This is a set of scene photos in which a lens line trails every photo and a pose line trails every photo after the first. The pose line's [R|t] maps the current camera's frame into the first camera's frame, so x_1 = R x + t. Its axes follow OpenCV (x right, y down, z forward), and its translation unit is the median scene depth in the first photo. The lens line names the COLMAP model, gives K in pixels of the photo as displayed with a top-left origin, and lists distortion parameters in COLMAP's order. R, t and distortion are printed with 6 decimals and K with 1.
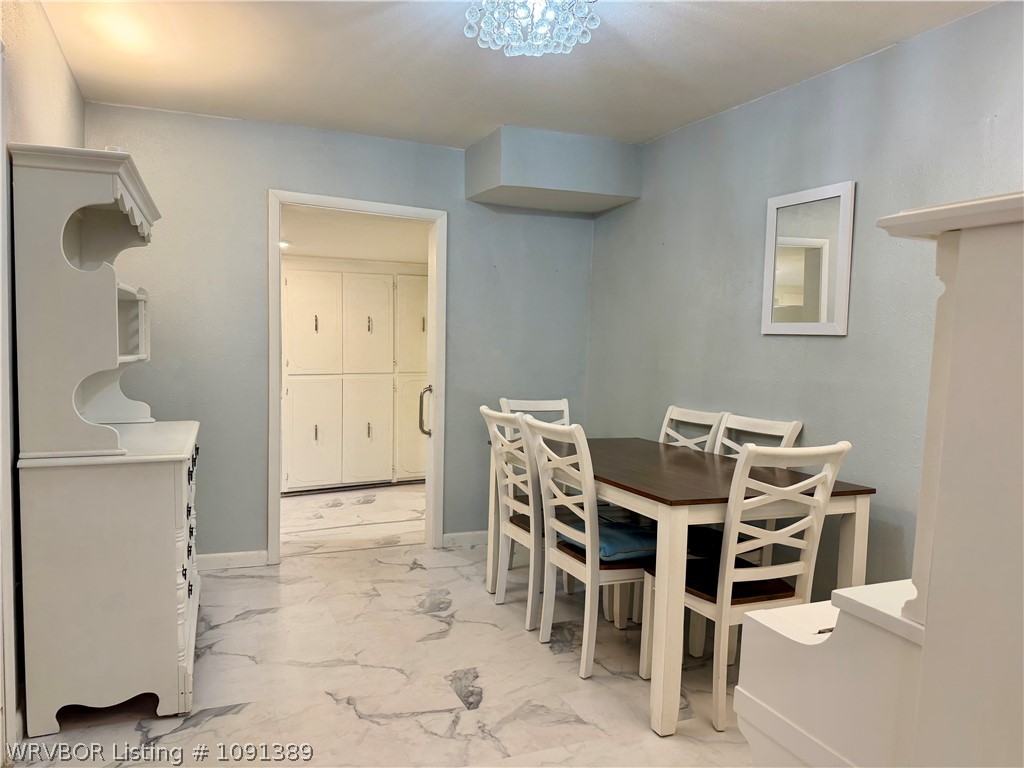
lens RADIAL K [[718.2, 0, 511.7], [0, 718.2, 388.3], [0, 0, 1]] dist [0.015877, -0.005054]
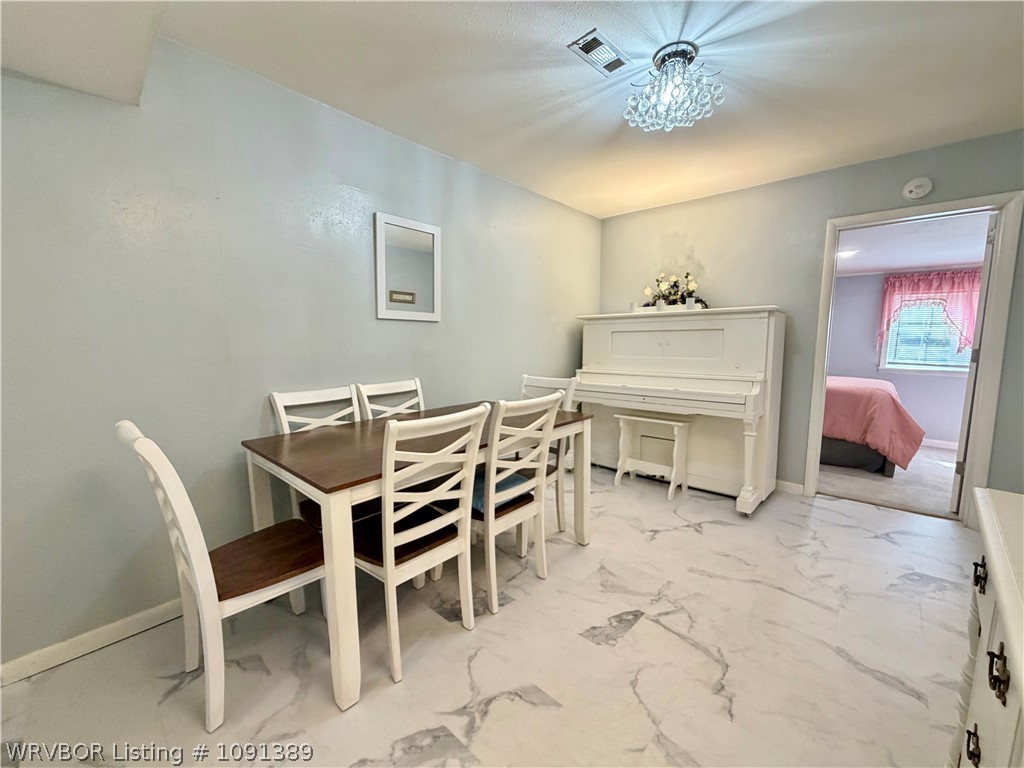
lens RADIAL K [[409.3, 0, 508.8], [0, 409.3, 383.8], [0, 0, 1]] dist [-0.000698, 0.000324]
pose [[-0.385895, -0.127507, 0.913689, -0.435739], [0.051264, 0.985909, 0.159236, -0.065615], [-0.921118, 0.108288, -0.373920, 1.086283]]
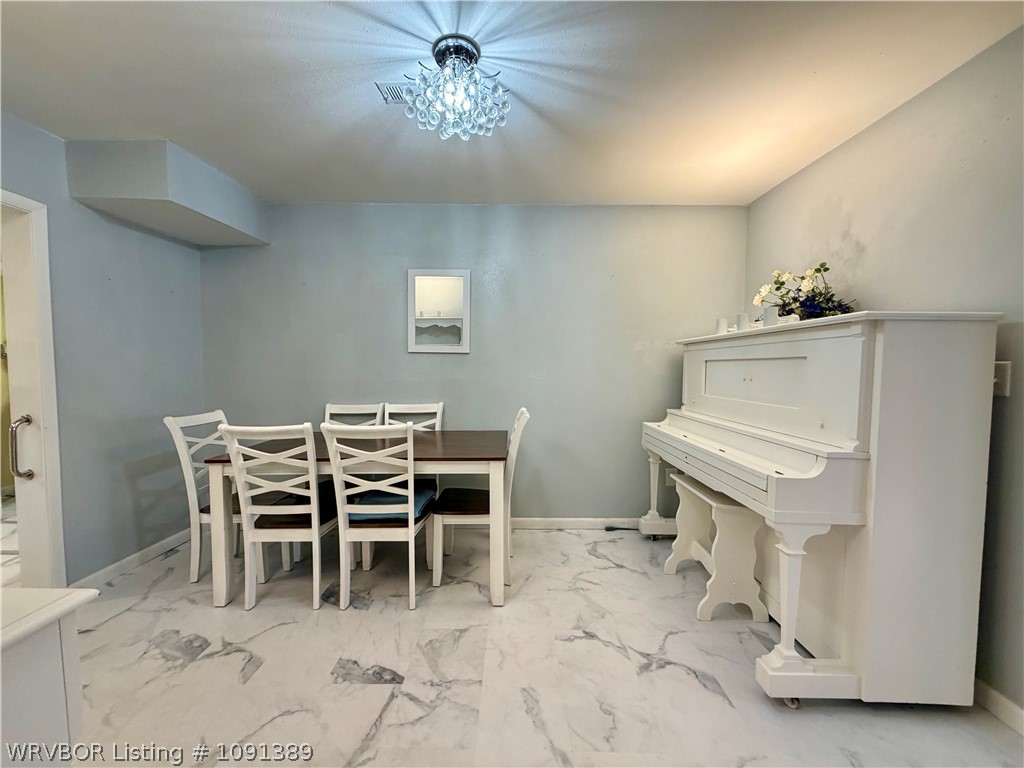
lens RADIAL K [[409.3, 0, 508.7], [0, 409.3, 383.7], [0, 0, 1]] dist [-0.000698, 0.000324]
pose [[0.418047, -0.070550, 0.905682, -0.403547], [0.067843, 0.996620, 0.046319, -0.032622], [-0.905888, 0.042080, 0.421421, 0.415359]]
